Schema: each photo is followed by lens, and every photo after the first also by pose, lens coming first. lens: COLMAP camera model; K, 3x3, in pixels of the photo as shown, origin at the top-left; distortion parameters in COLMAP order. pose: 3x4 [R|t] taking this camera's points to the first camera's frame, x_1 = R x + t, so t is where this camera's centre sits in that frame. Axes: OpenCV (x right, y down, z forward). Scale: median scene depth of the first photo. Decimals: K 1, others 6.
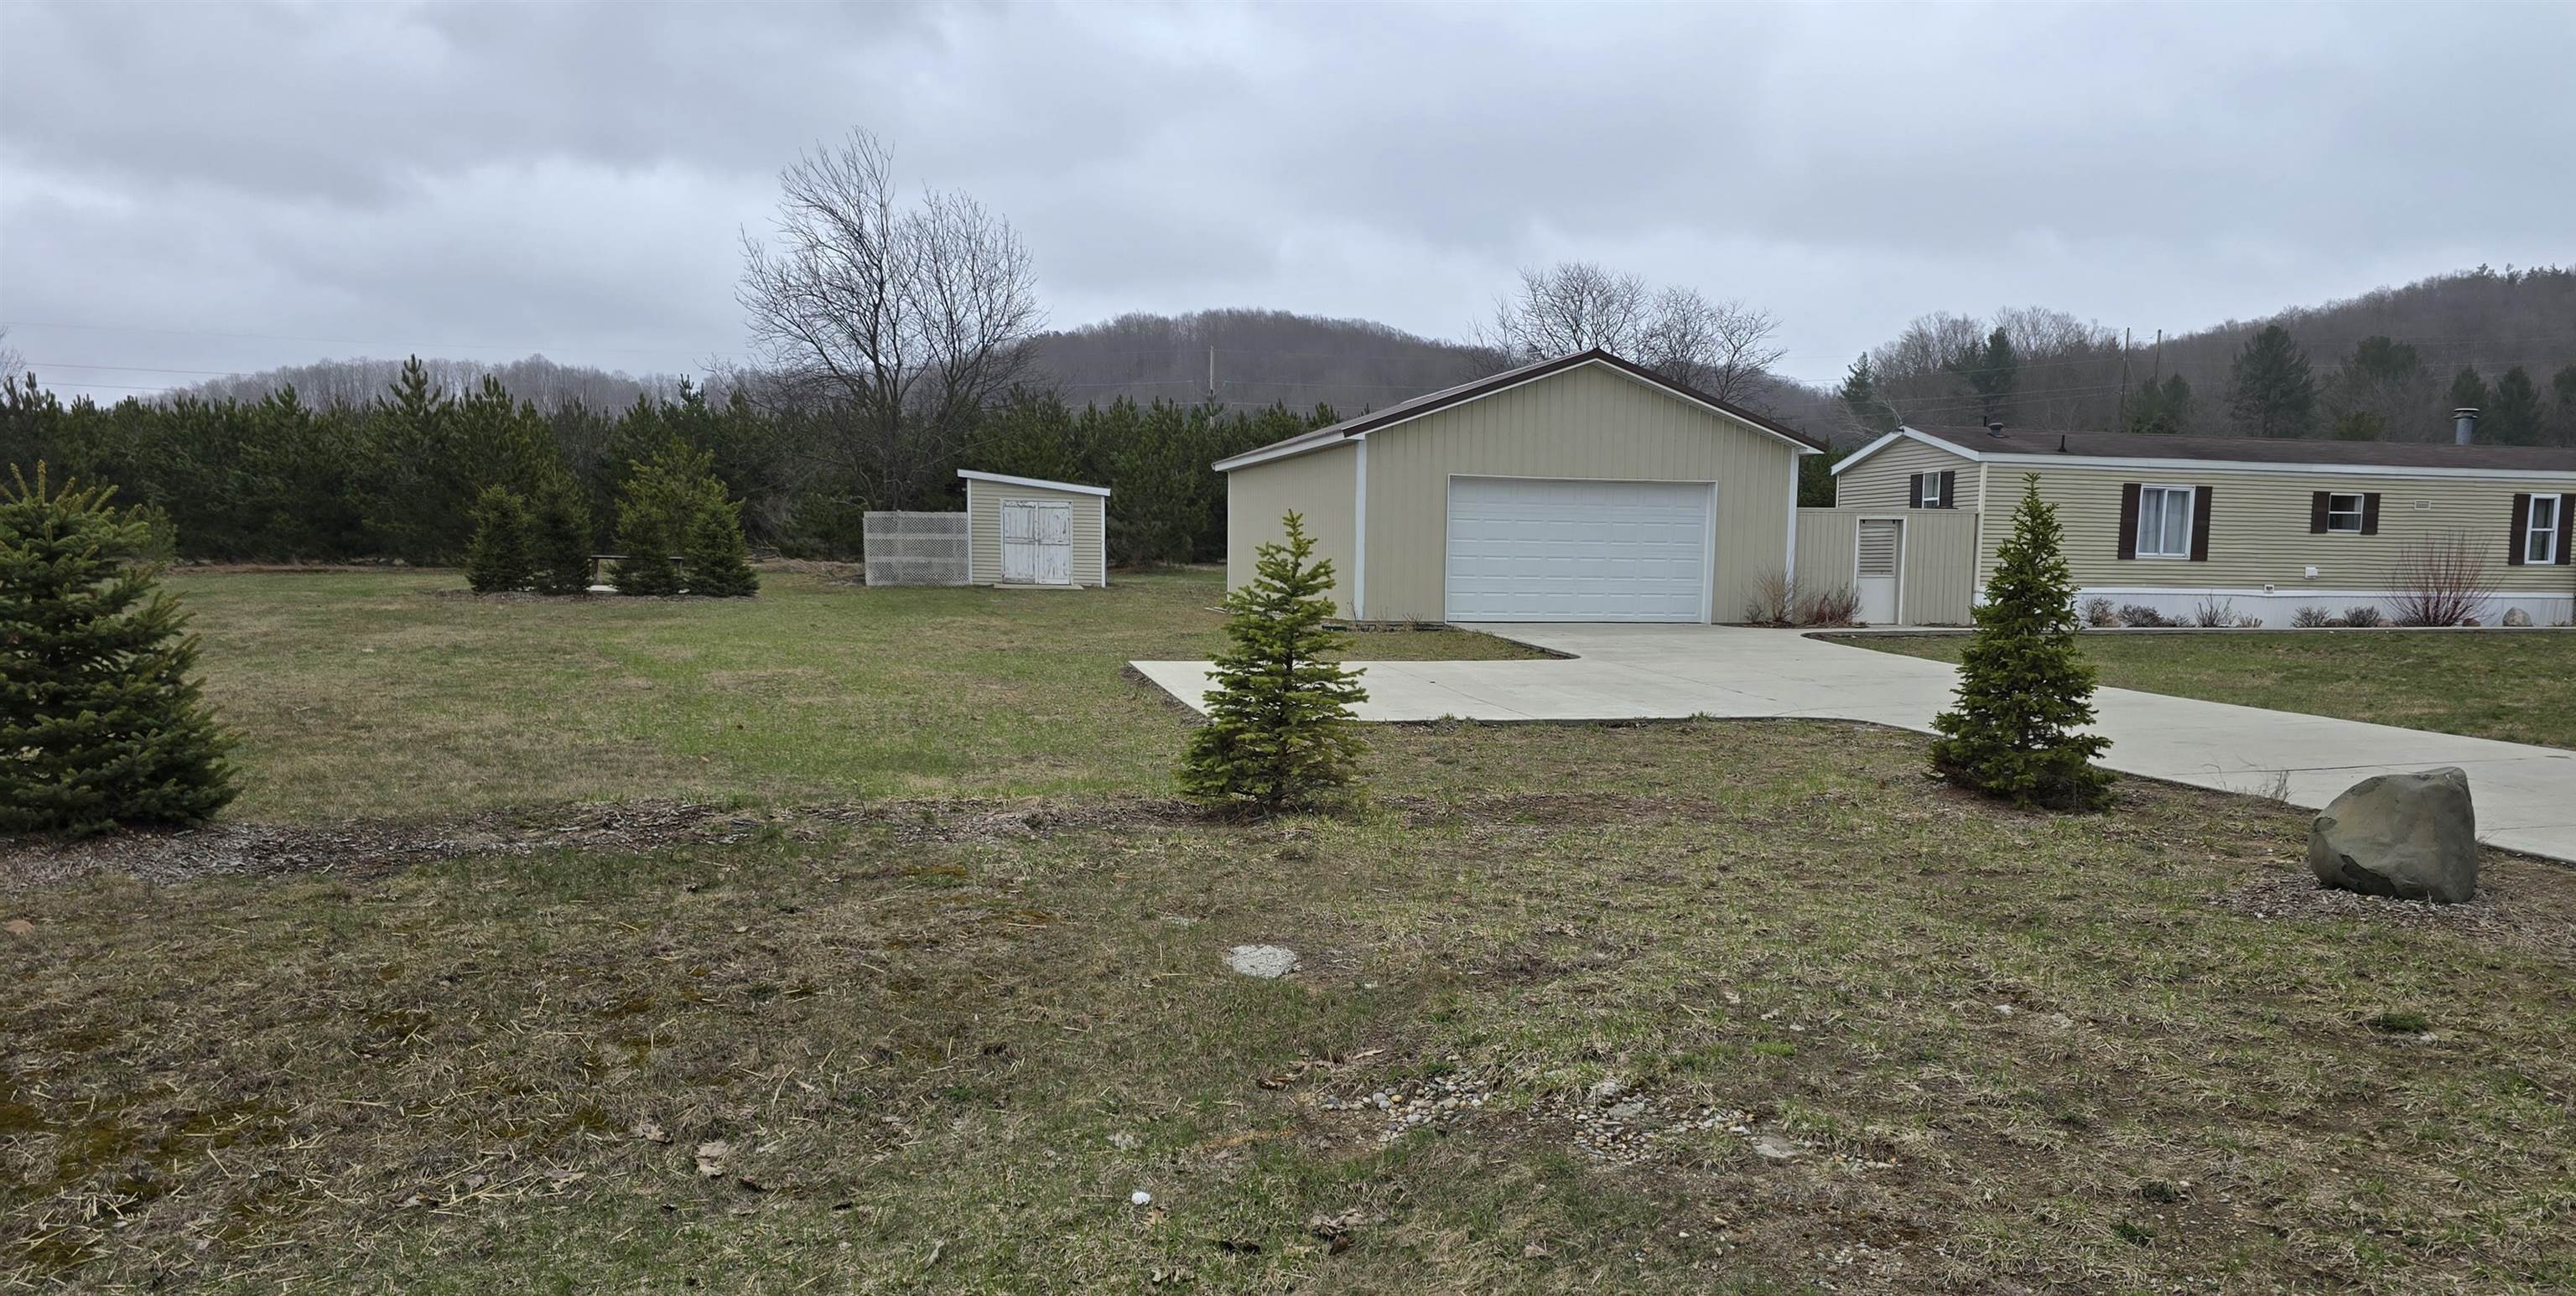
lens RADIAL K [[1750.2, 0, 1289.7], [0, 1750.2, 707.3], [0, 0, 1]] dist [0.071015, -0.068098]
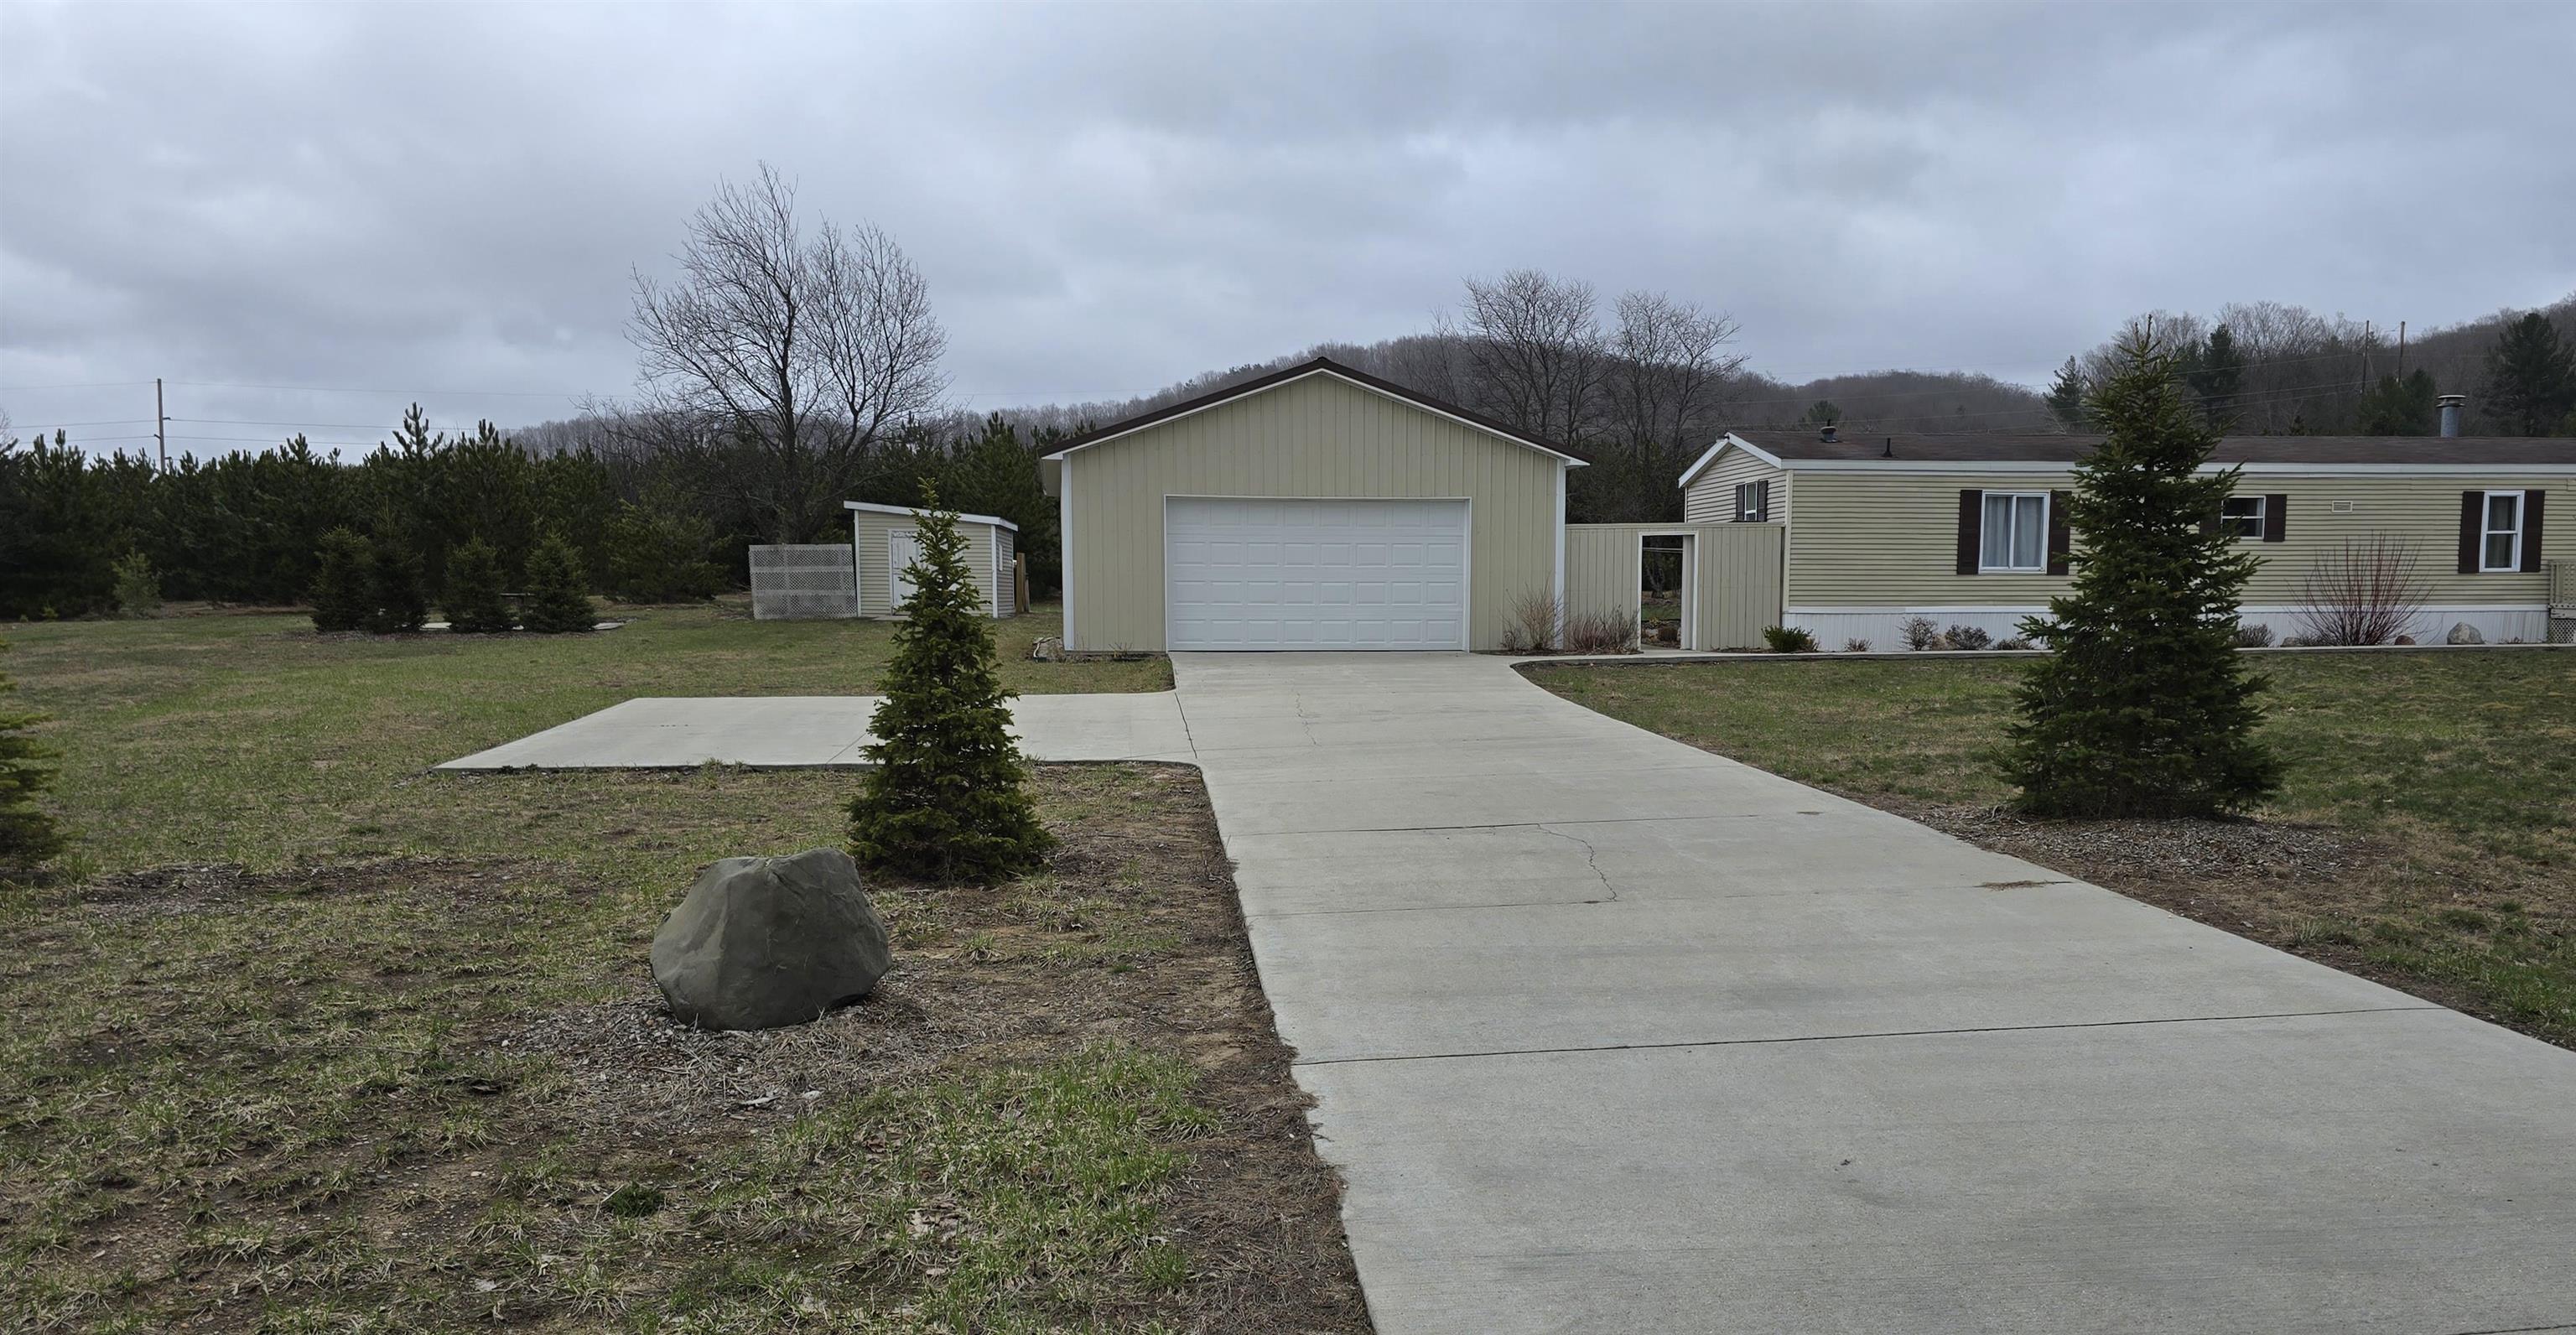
lens RADIAL K [[1739.3, 0, 1301.9], [0, 1739.3, 722.3], [0, 0, 1]] dist [0.066009, -0.058300]
pose [[0.990780, -0.004627, -0.135401, 0.239756], [0.003764, 0.999971, -0.006628, -0.003609], [0.135428, 0.006057, 0.990769, 0.068004]]
